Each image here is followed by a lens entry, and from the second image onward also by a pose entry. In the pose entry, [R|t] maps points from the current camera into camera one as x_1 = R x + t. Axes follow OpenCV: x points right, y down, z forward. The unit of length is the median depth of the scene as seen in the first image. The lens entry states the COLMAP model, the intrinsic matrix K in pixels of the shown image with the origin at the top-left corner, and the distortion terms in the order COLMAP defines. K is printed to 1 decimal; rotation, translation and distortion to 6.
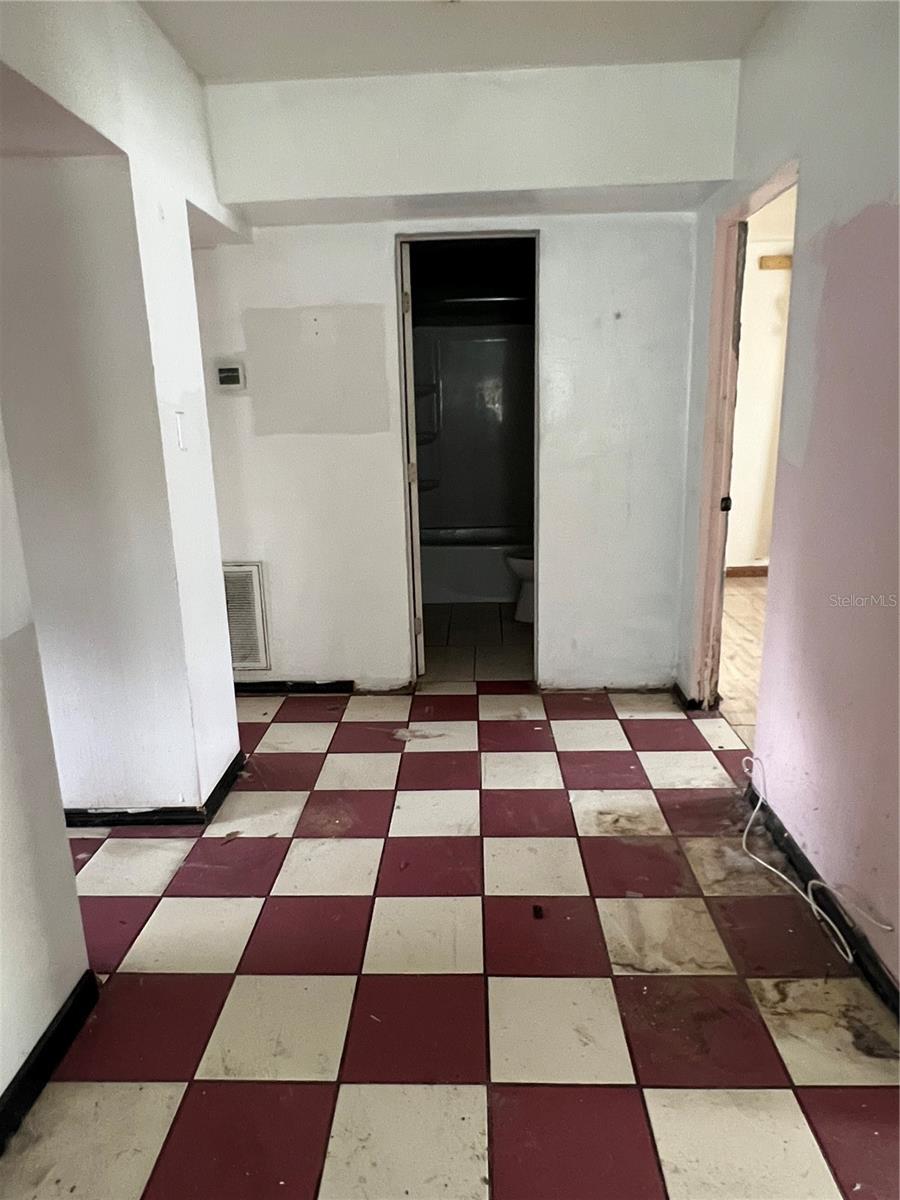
lens RADIAL K [[759.3, 0, 449.8], [0, 759.3, 592.5], [0, 0, 1]] dist [-0.001776, -0.001123]
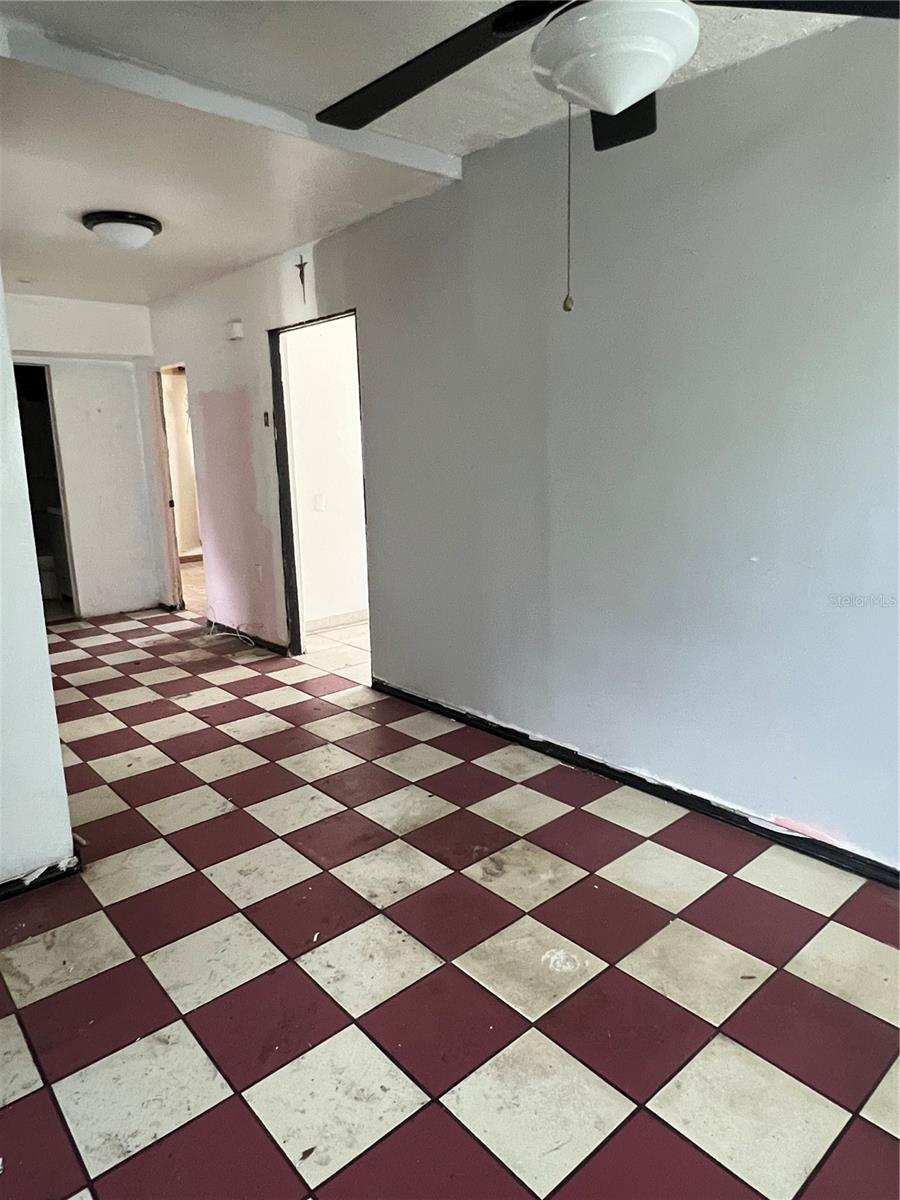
lens RADIAL K [[759.3, 0, 445.2], [0, 759.3, 598.7], [0, 0, 1]] dist [-0.001776, -0.001123]
pose [[0.726409, -0.135486, 0.673775, -0.508246], [0.176417, 0.984285, 0.007727, 0.247075], [-0.664234, 0.113252, 0.738896, -0.961486]]
